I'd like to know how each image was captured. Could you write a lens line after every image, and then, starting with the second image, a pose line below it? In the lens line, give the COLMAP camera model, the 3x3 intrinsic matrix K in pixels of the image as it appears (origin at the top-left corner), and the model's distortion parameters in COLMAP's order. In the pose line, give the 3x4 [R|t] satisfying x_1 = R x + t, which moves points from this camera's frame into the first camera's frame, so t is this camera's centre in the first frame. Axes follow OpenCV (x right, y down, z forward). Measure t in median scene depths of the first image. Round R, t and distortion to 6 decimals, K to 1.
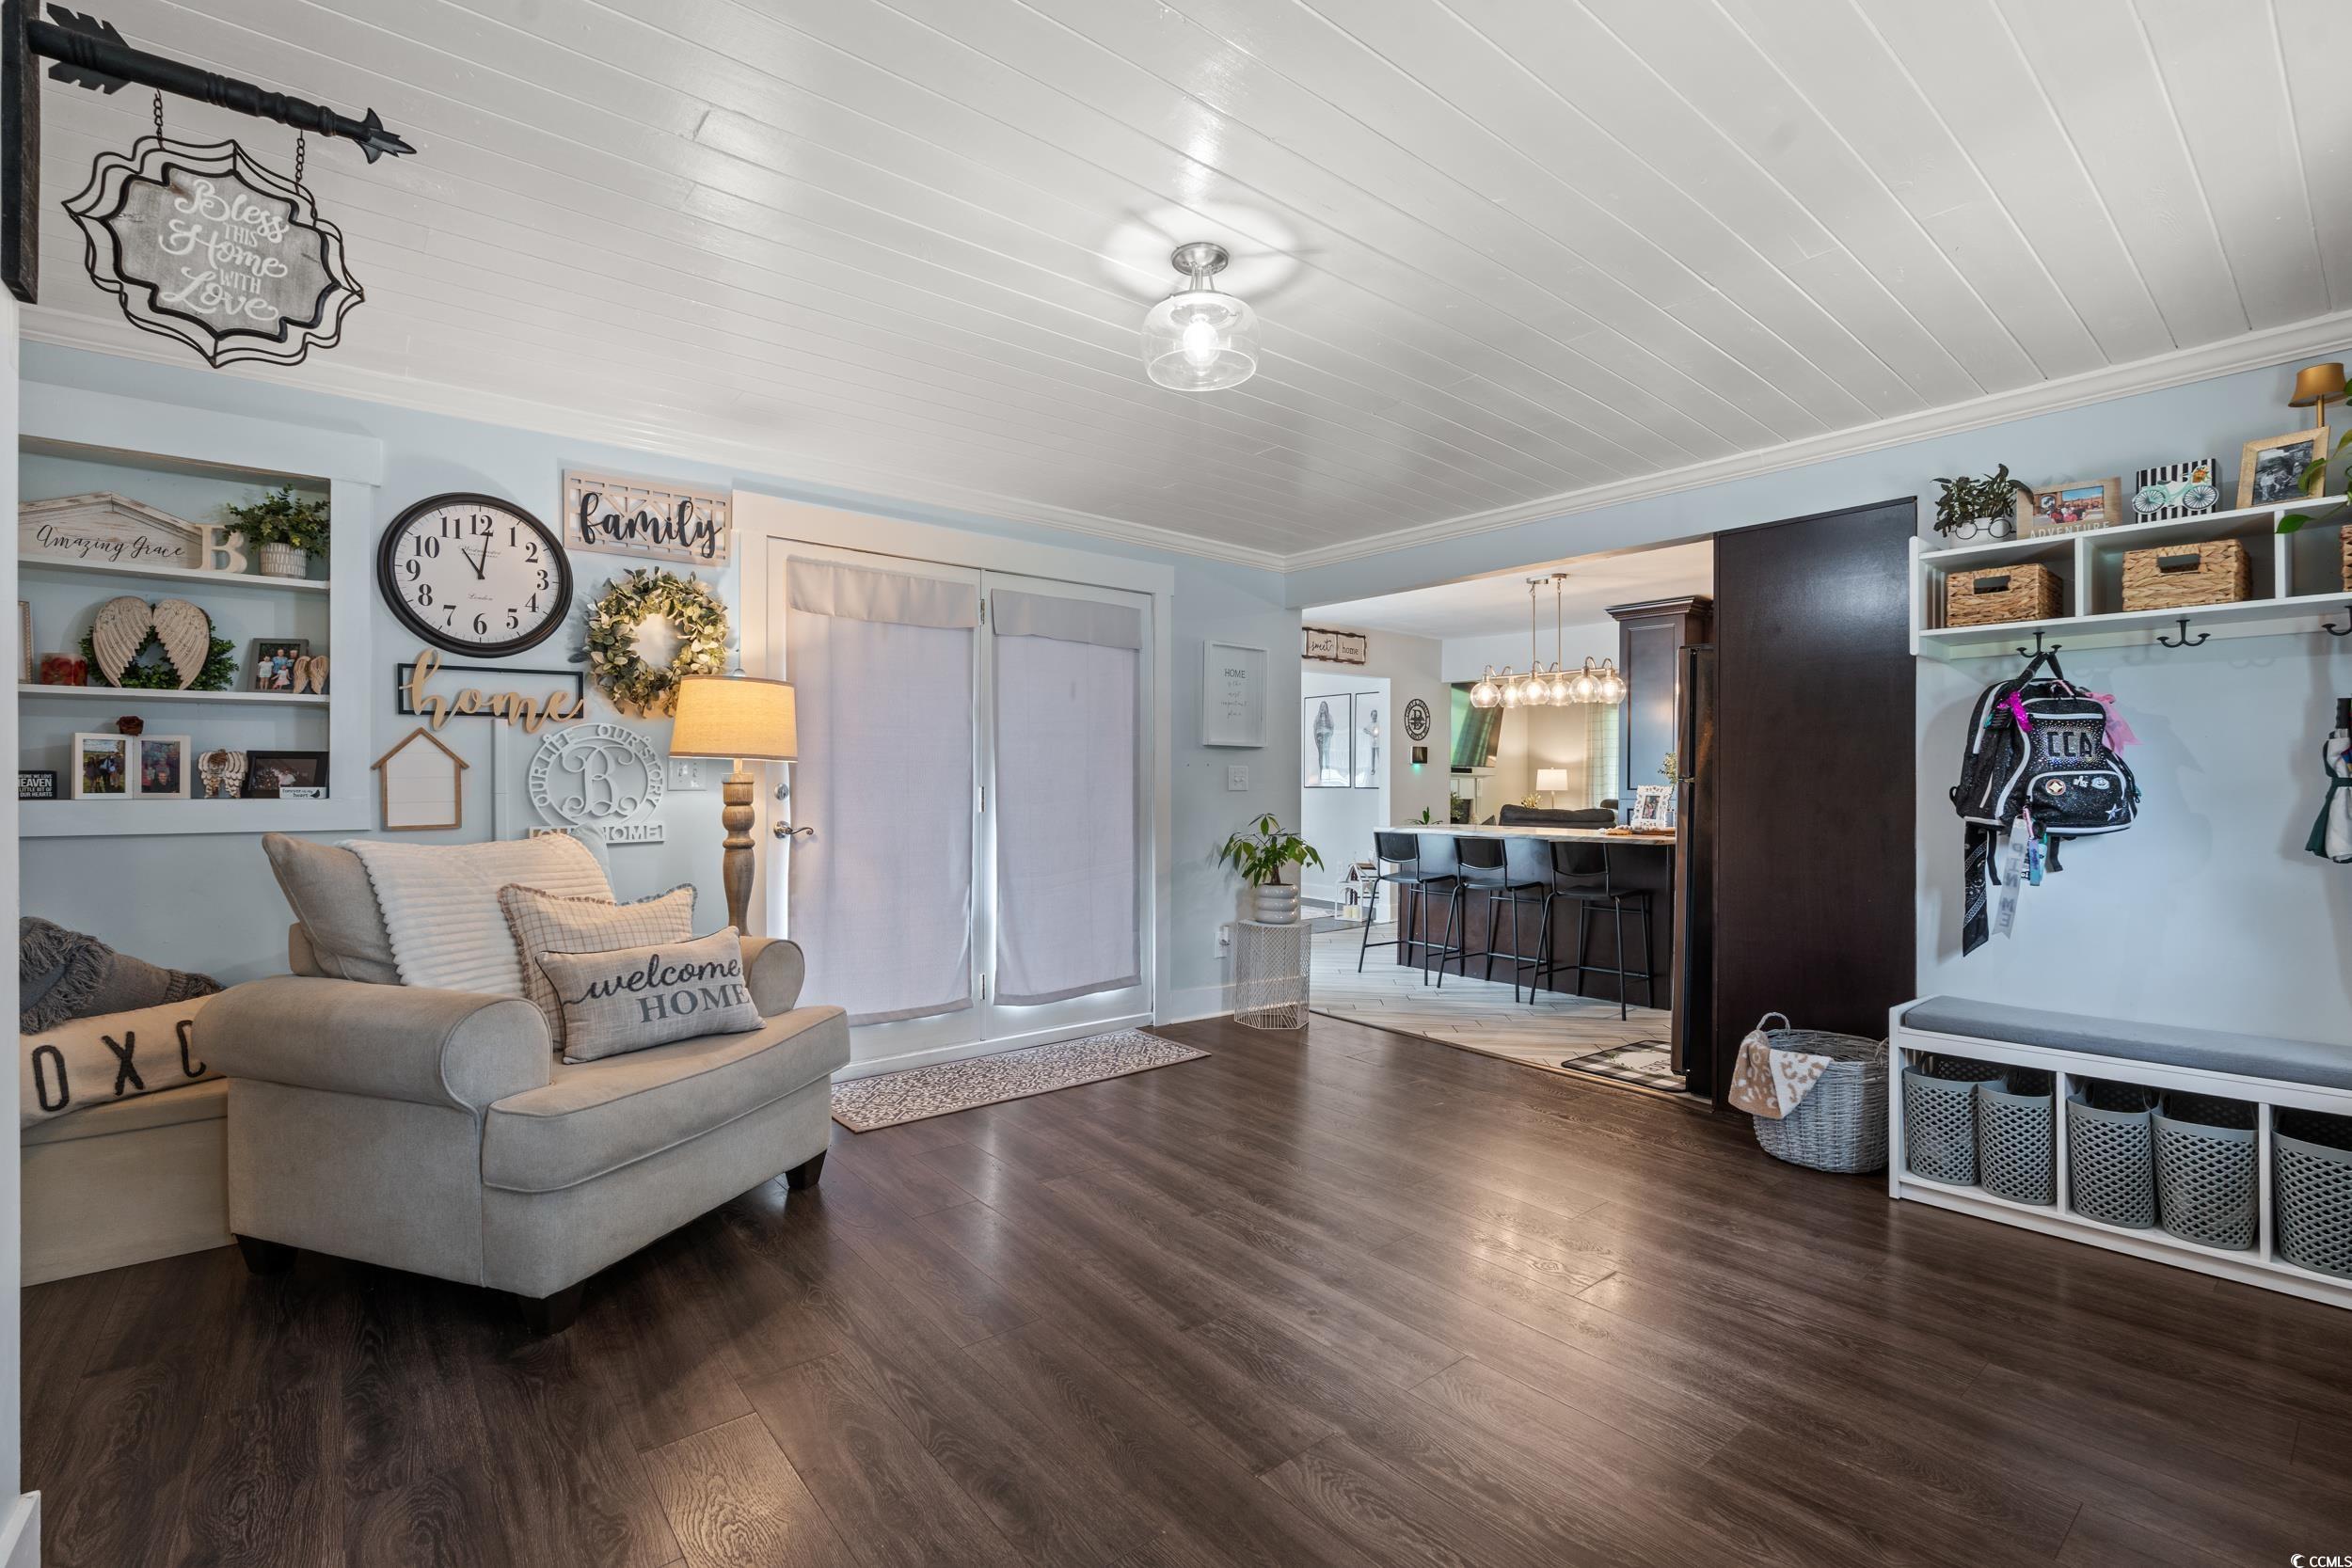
lens RADIAL K [[1040.2, 0, 1170.4], [0, 1040.2, 786.6], [0, 0, 1]] dist [-0.005680, -0.000273]
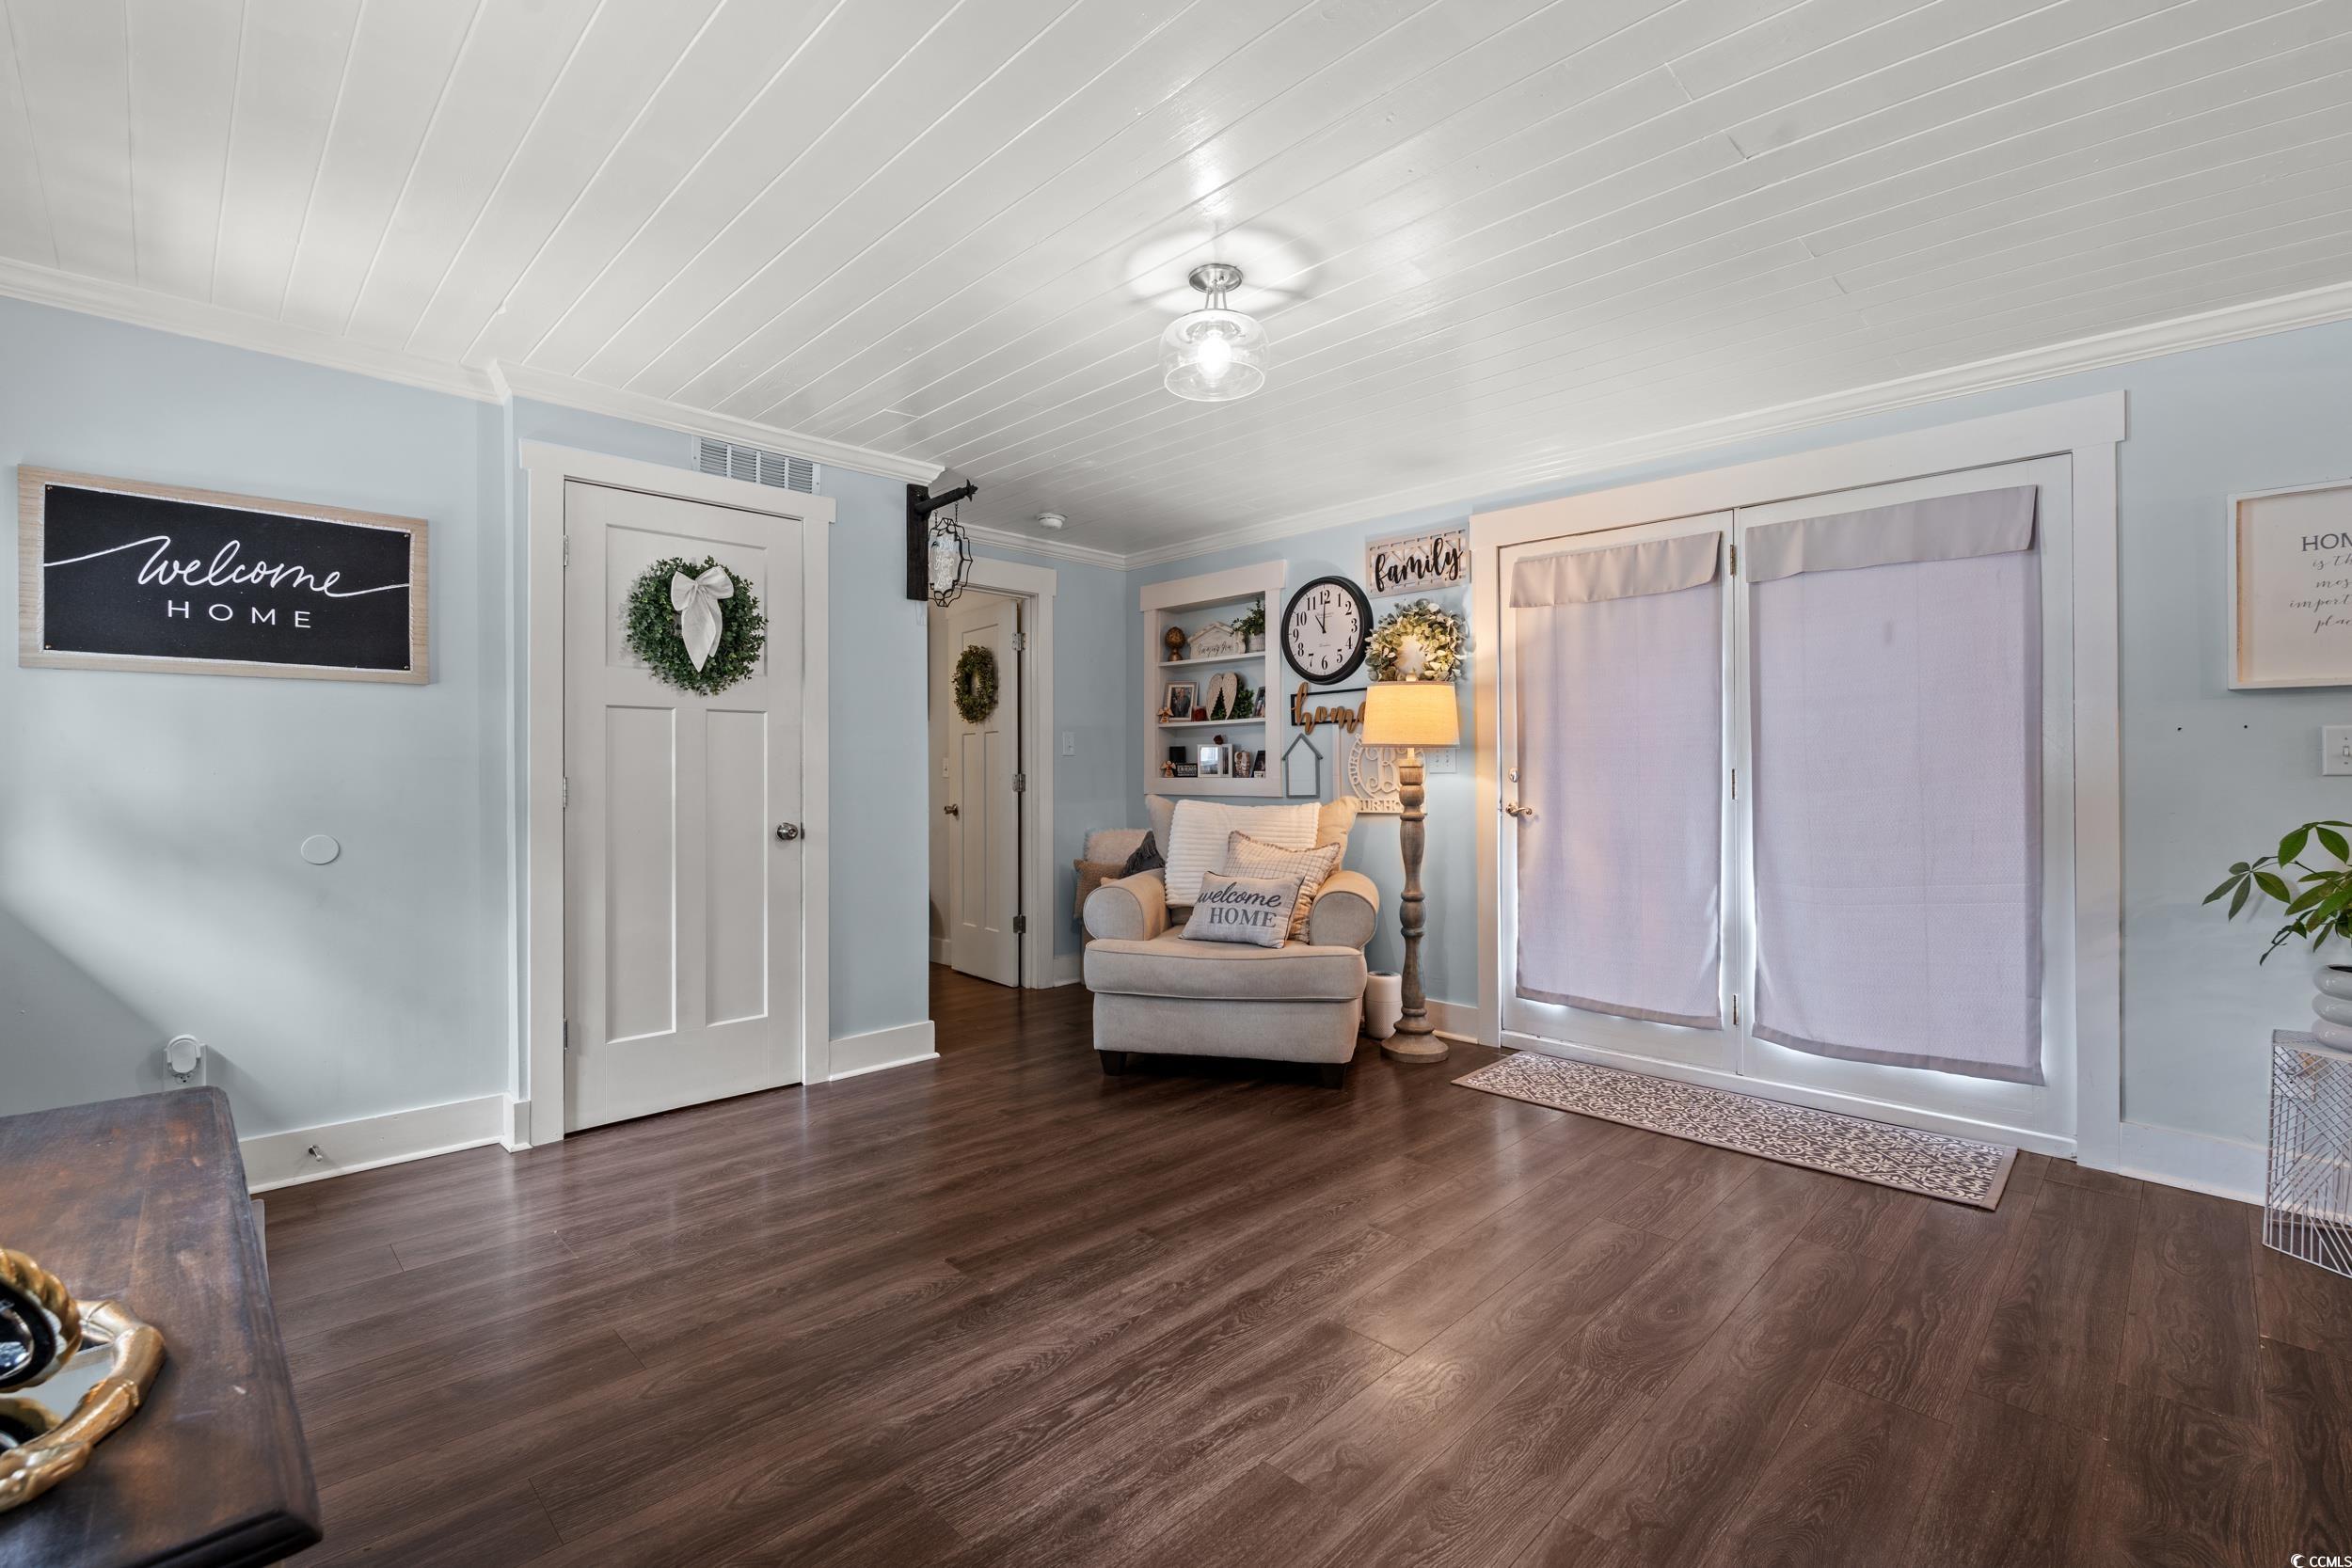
lens RADIAL K [[1040.2, 0, 1171.2], [0, 1040.2, 774.6], [0, 0, 1]] dist [-0.005680, -0.000273]
pose [[0.087141, 0.002001, -0.996194, 0.757319], [0.001714, 0.999996, 0.002159, 0.002148], [0.996195, -0.001896, 0.087137, 0.593419]]
